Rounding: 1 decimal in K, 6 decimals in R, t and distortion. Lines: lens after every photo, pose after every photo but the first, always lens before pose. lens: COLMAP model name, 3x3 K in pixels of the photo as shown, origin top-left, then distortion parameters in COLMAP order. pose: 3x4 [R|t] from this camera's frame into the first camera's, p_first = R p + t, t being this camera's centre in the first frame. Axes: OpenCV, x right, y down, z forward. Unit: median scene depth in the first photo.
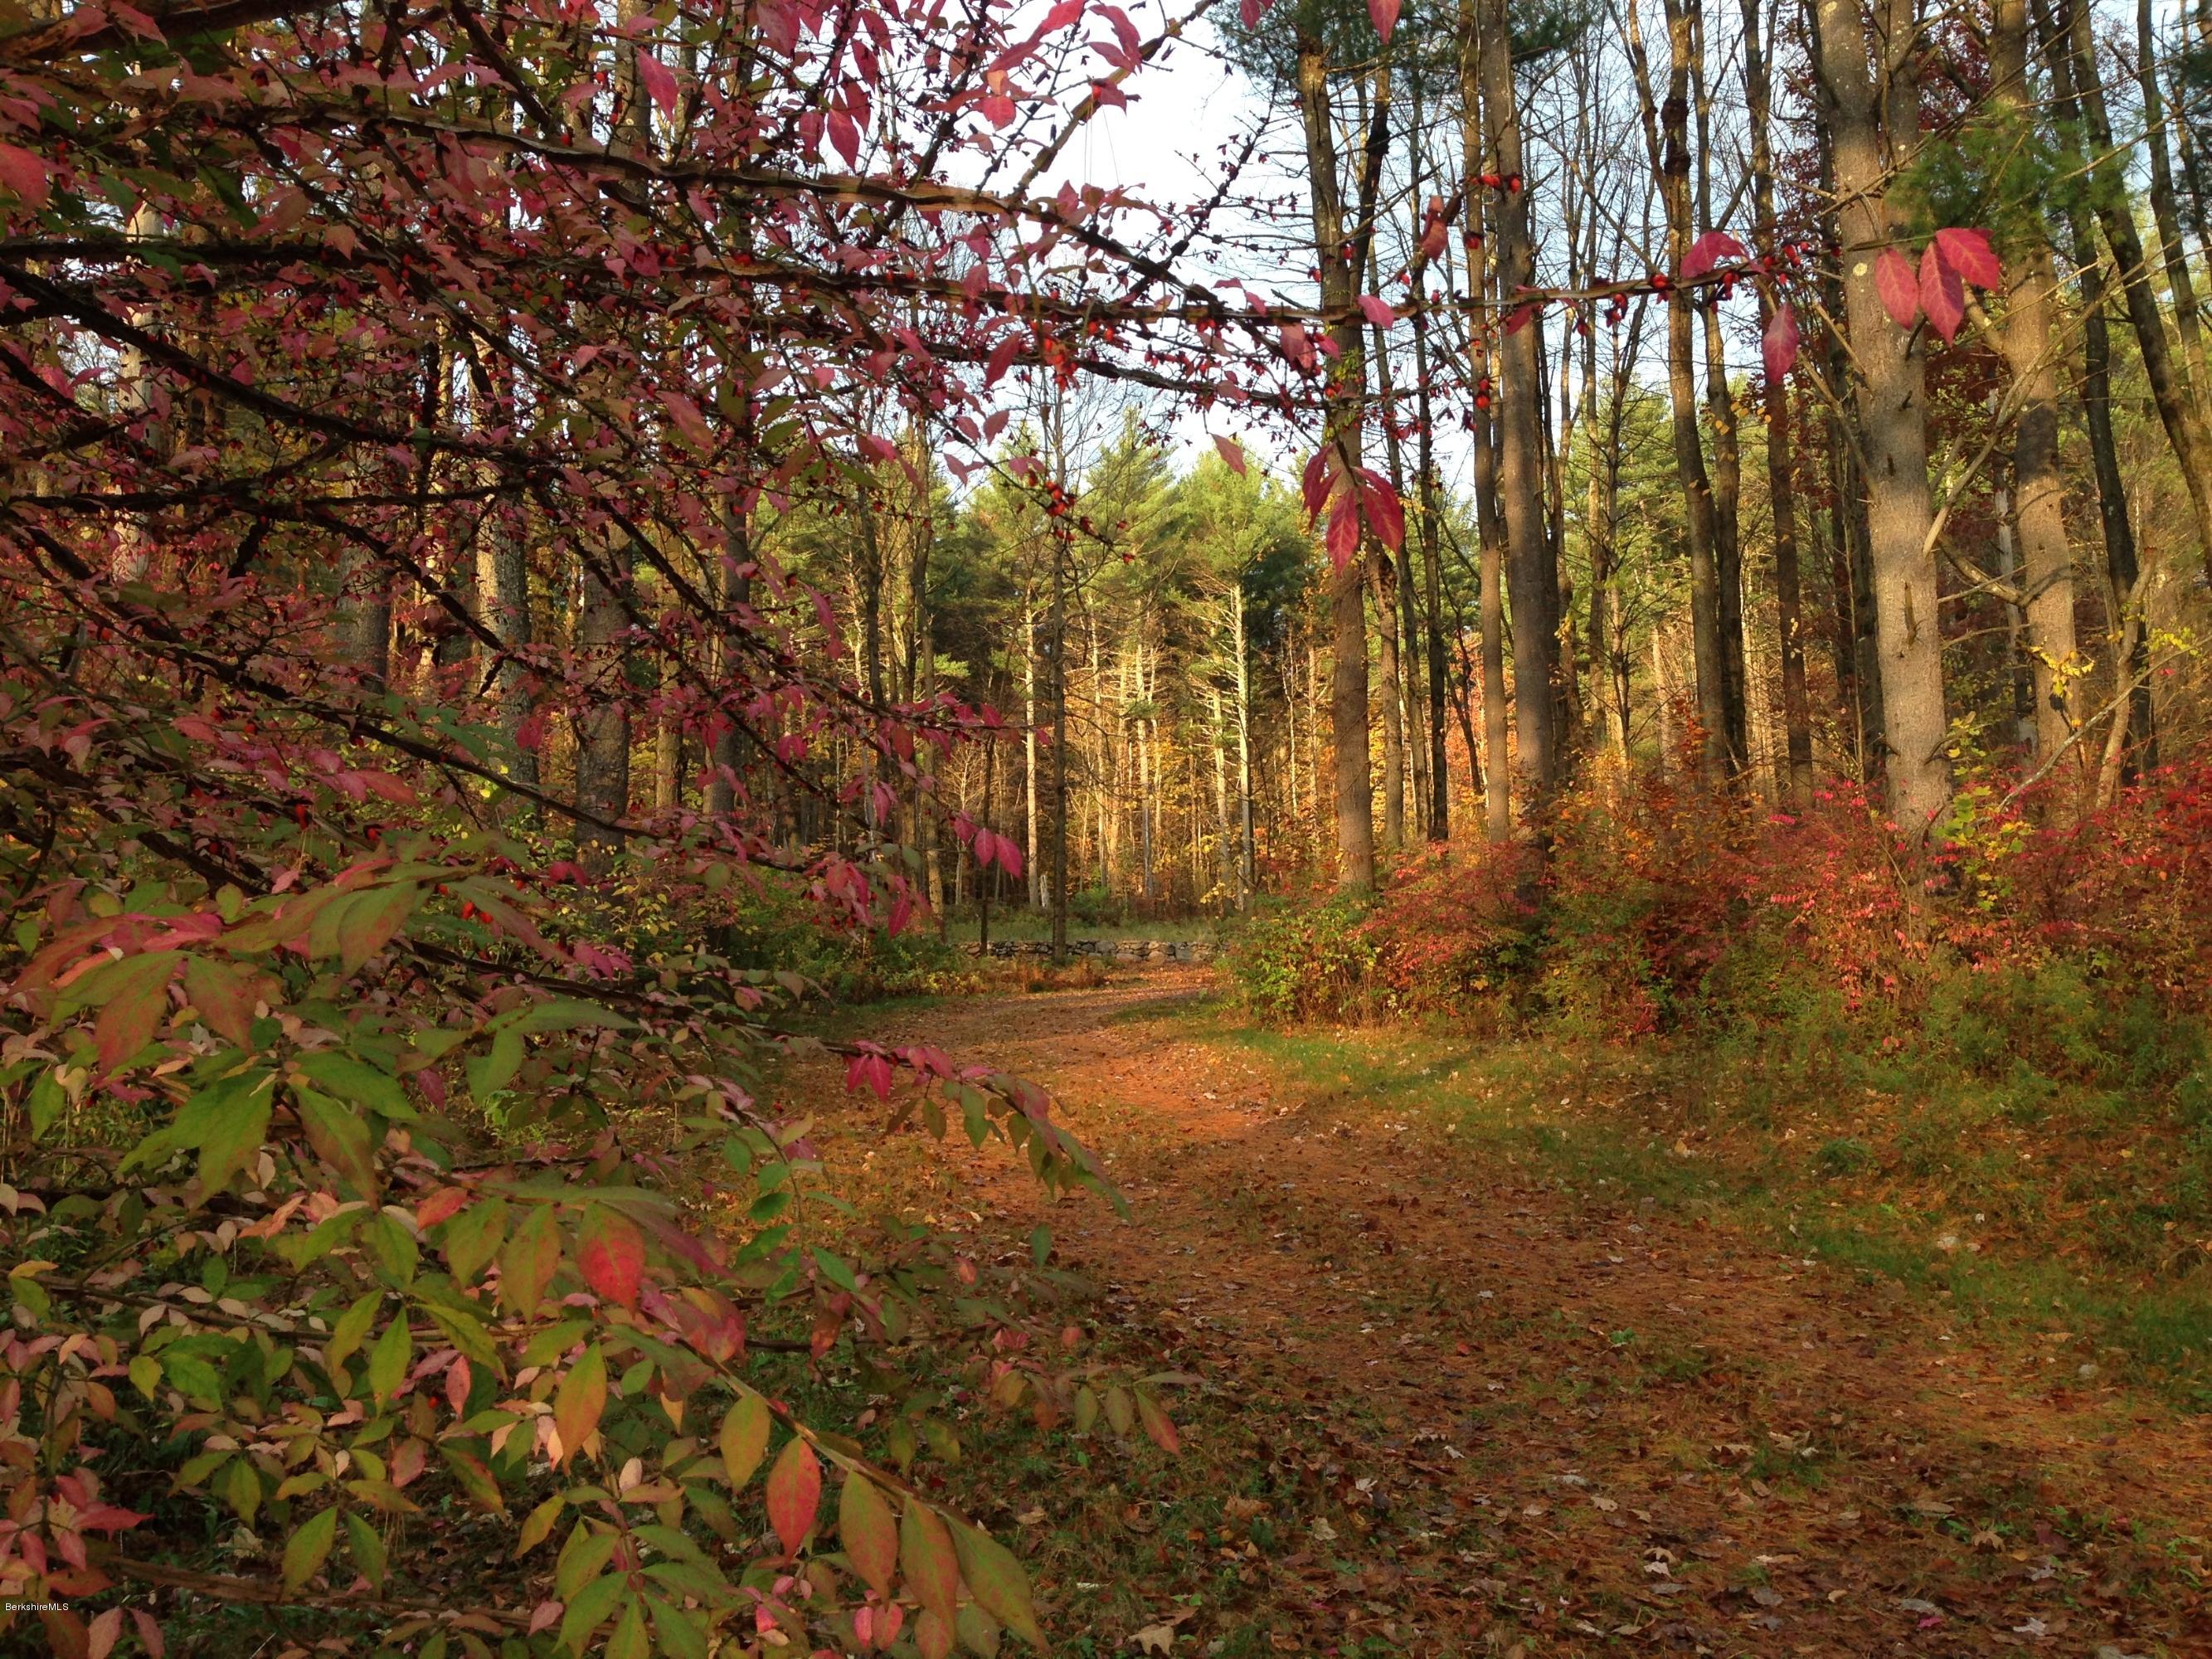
lens RADIAL K [[1958.4, 0, 1106.9], [0, 1958.4, 828.4], [0, 0, 1]] dist [0.114012, -0.180635]
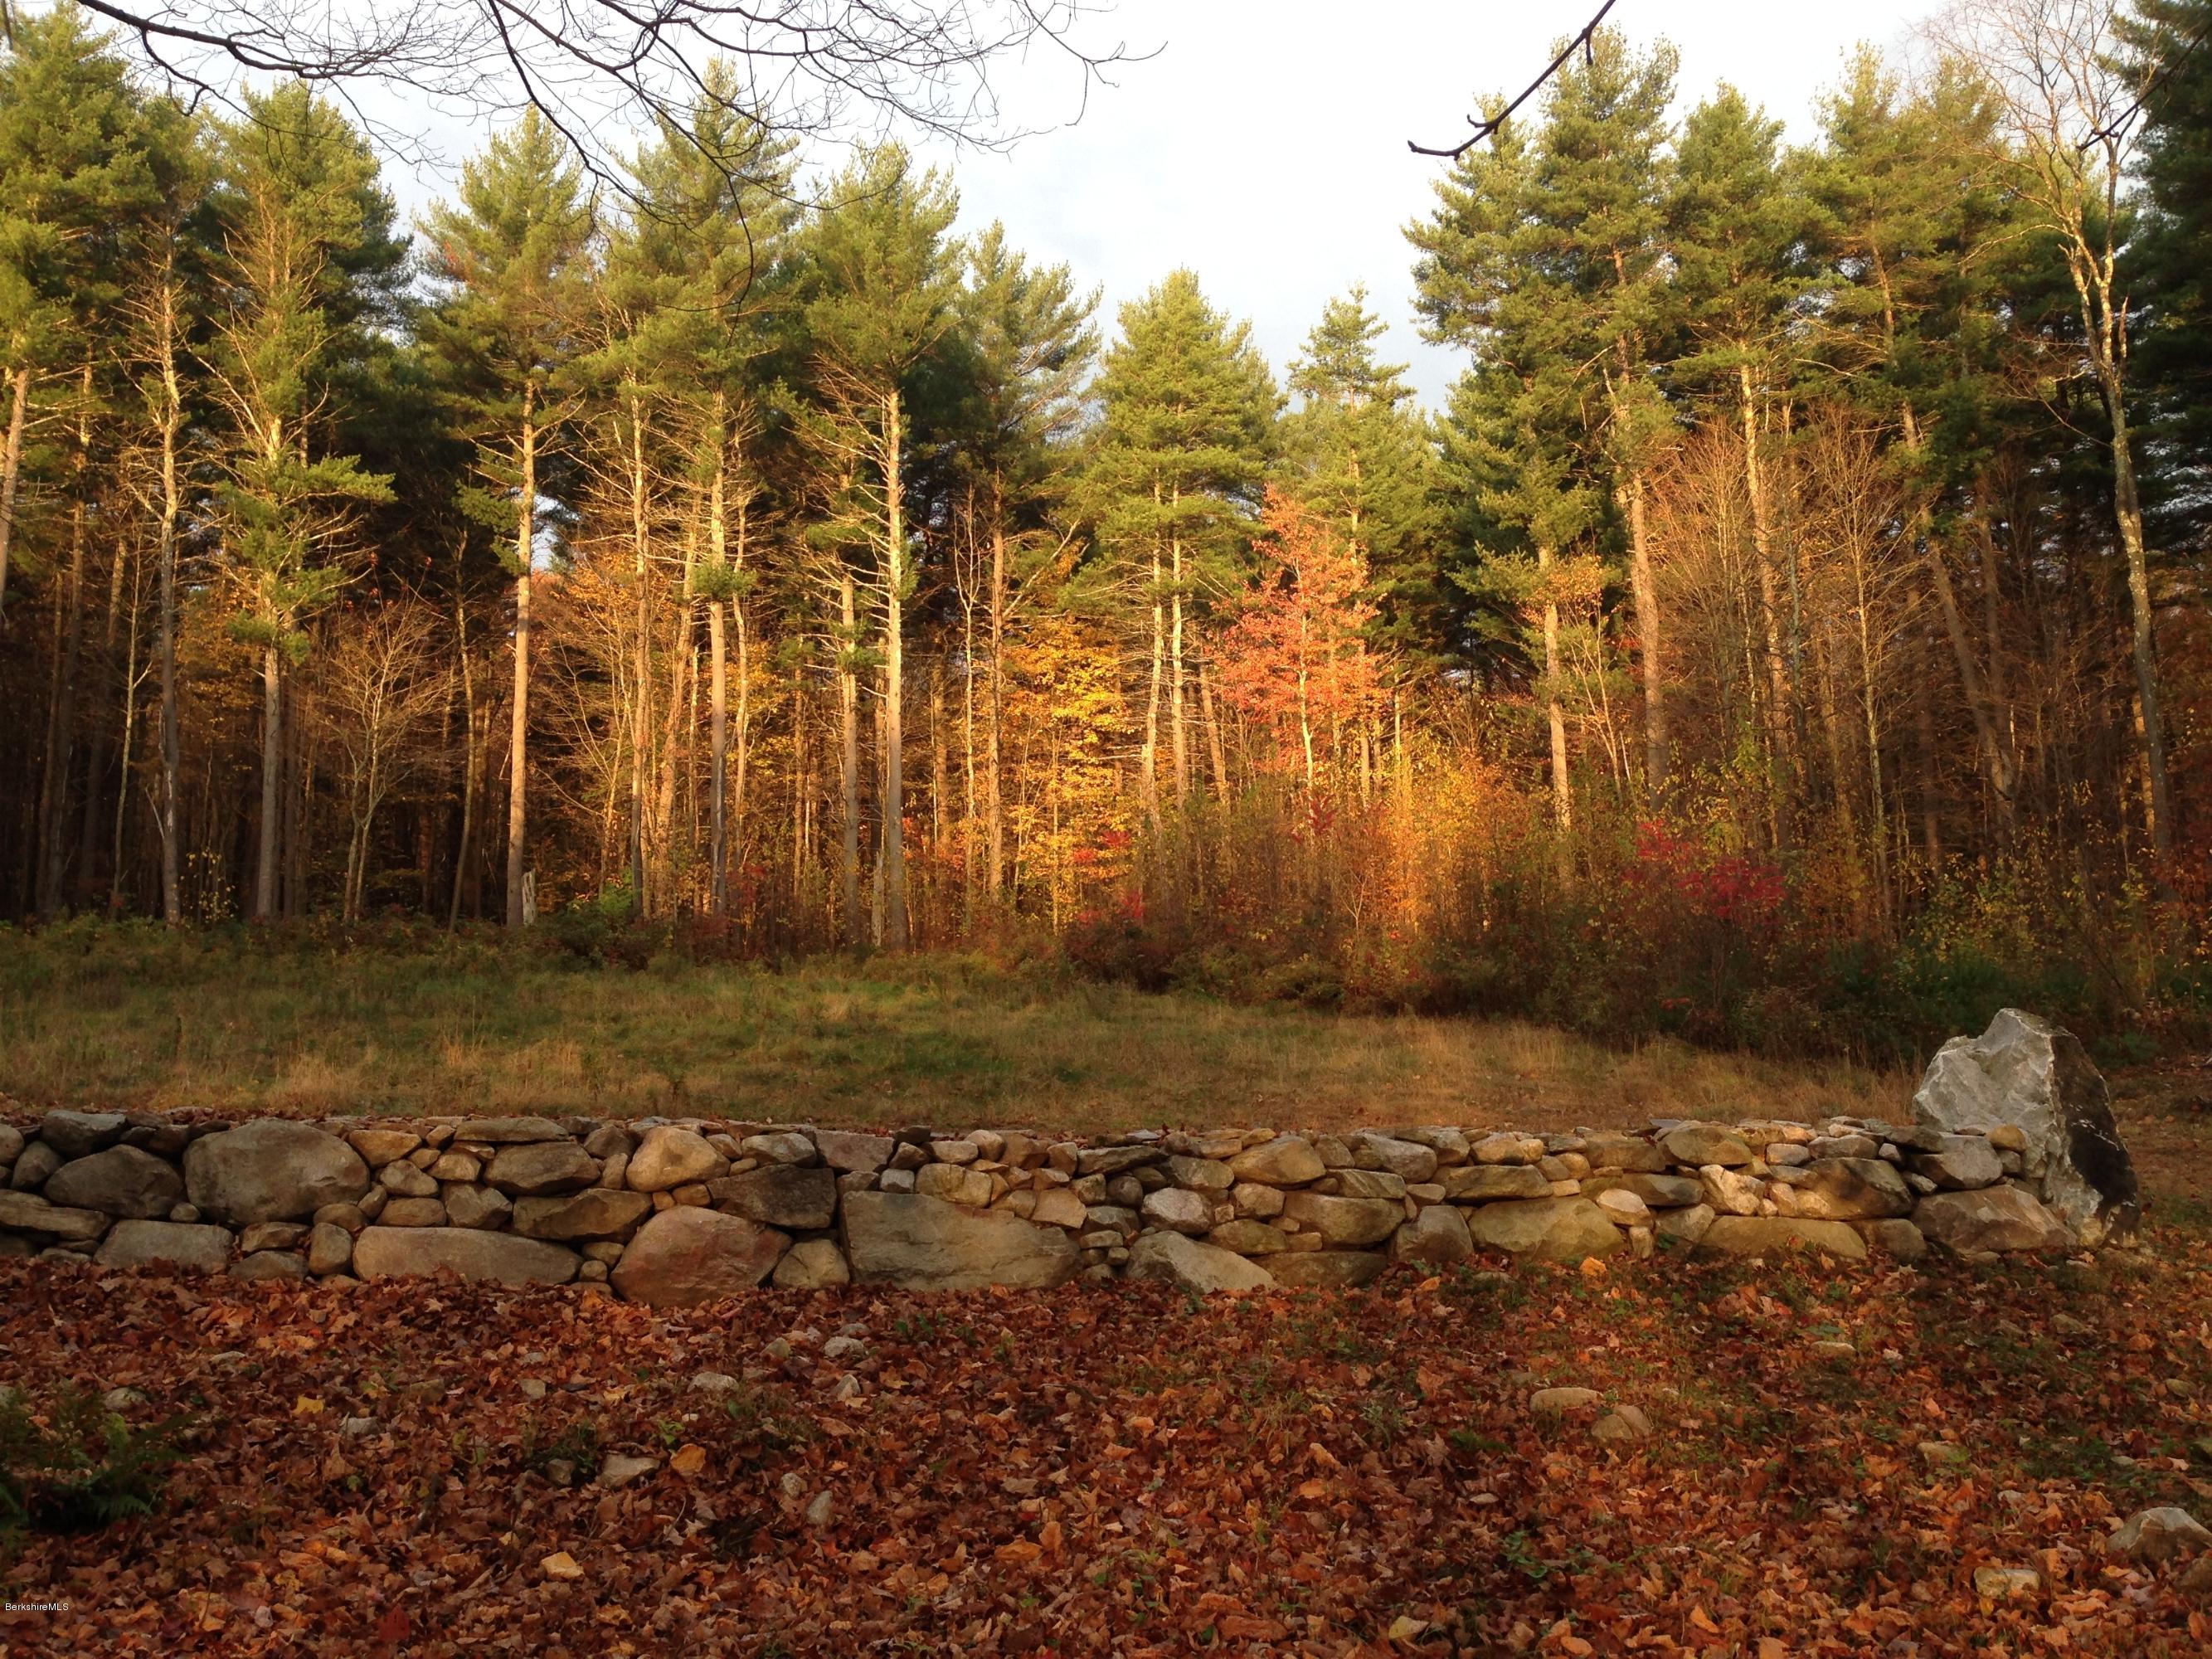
lens RADIAL K [[1958.4, 0, 1152.5], [0, 1958.4, 817.3], [0, 0, 1]] dist [0.114012, -0.180635]
pose [[0.972019, 0.045341, 0.230486, 0.010792], [-0.039385, 0.998762, -0.030378, 0.018074], [-0.231578, 0.020450, 0.972601, 0.392140]]
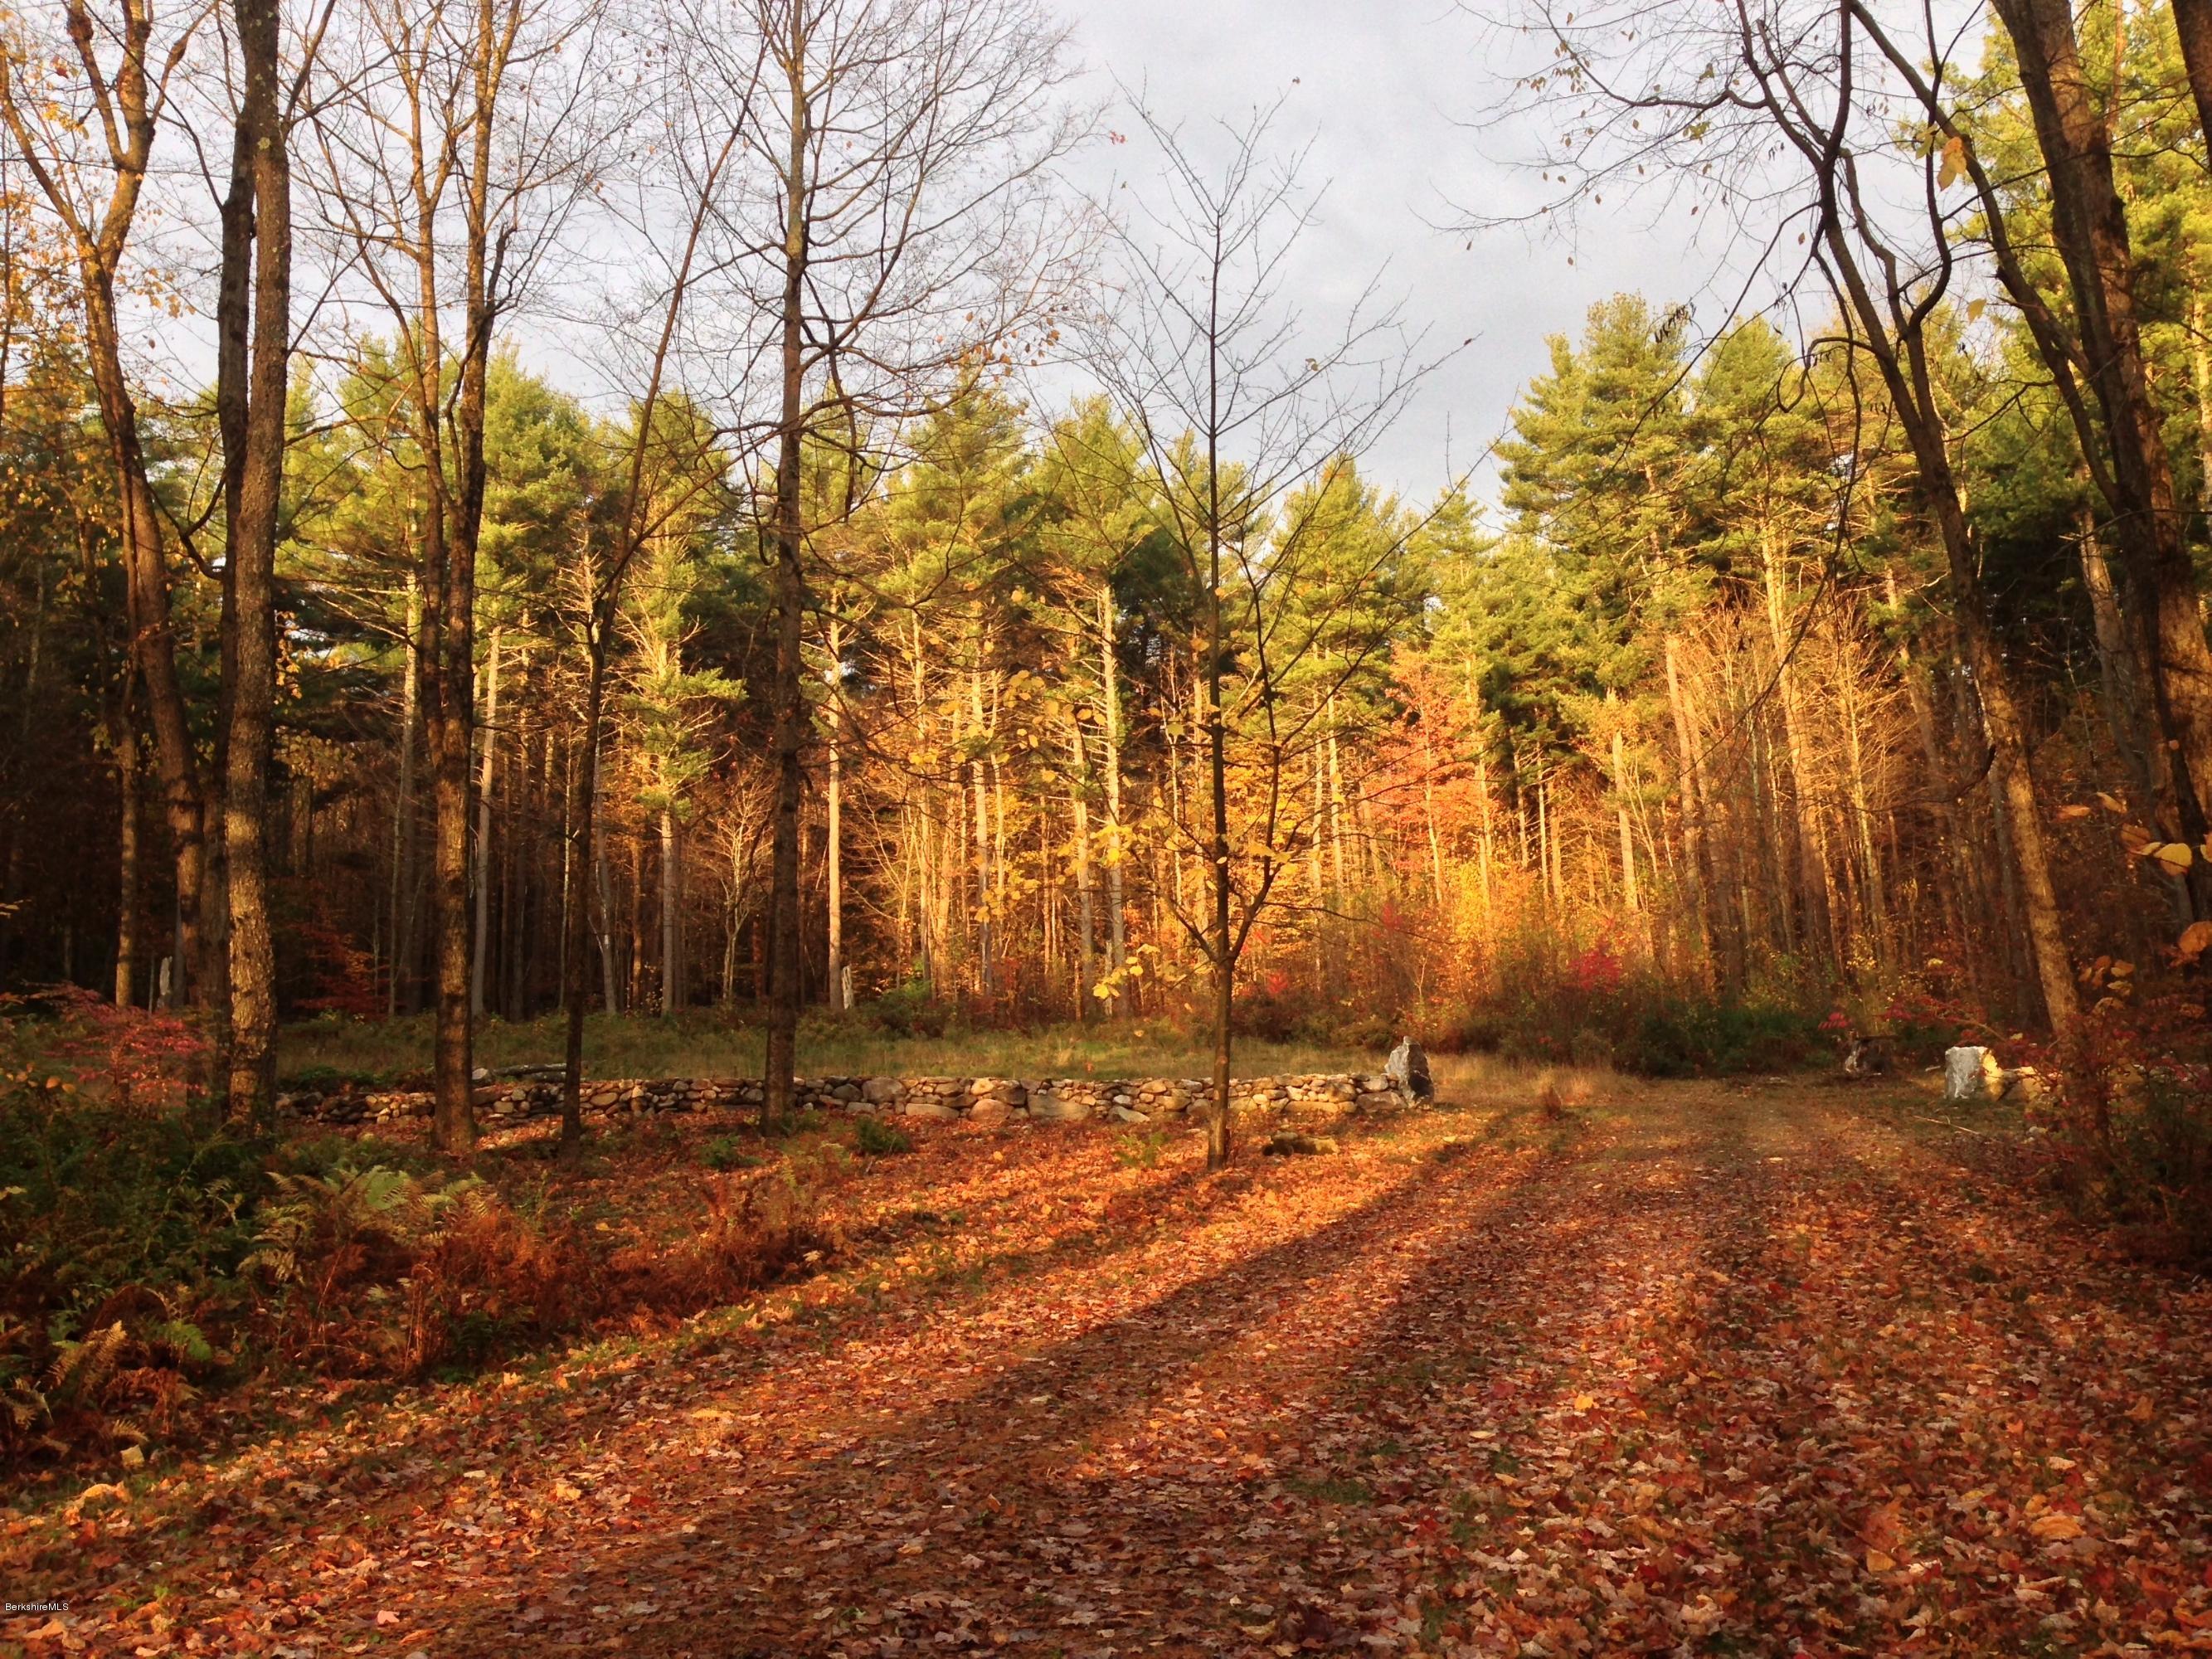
lens RADIAL K [[1958.4, 0, 1115.2], [0, 1958.4, 813.7], [0, 0, 1]] dist [0.114012, -0.180635]
pose [[0.996540, 0.008035, 0.082724, 0.007366], [-0.003085, 0.998206, -0.059787, 0.009847], [-0.083056, 0.059325, 0.994777, 0.234847]]
